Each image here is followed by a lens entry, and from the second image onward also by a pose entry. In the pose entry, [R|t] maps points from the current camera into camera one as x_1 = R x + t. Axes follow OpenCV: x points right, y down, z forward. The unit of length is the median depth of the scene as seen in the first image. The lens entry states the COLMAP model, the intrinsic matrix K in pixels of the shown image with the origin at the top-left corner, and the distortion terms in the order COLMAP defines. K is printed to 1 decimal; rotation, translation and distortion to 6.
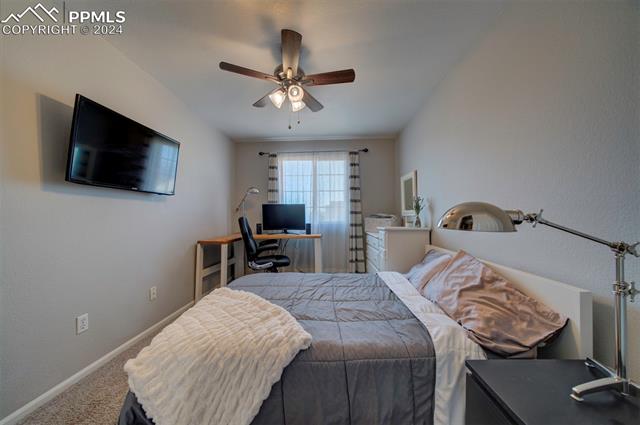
lens RADIAL K [[222.0, 0, 319.4], [0, 222.0, 216.6], [0, 0, 1]] dist [-0.019496, 0.000080]
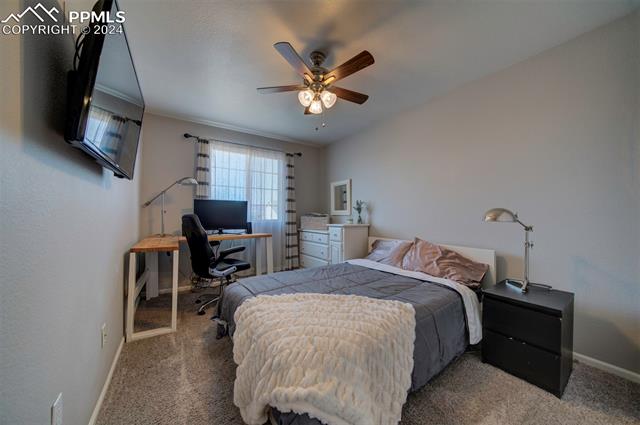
lens RADIAL K [[222.0, 0, 319.4], [0, 222.0, 216.6], [0, 0, 1]] dist [-0.019496, 0.000080]
pose [[0.794518, 0.005173, 0.607219, -0.377858], [-0.008665, 0.999958, 0.002819, 0.002278], [-0.607179, -0.007501, 0.794530, 0.077349]]
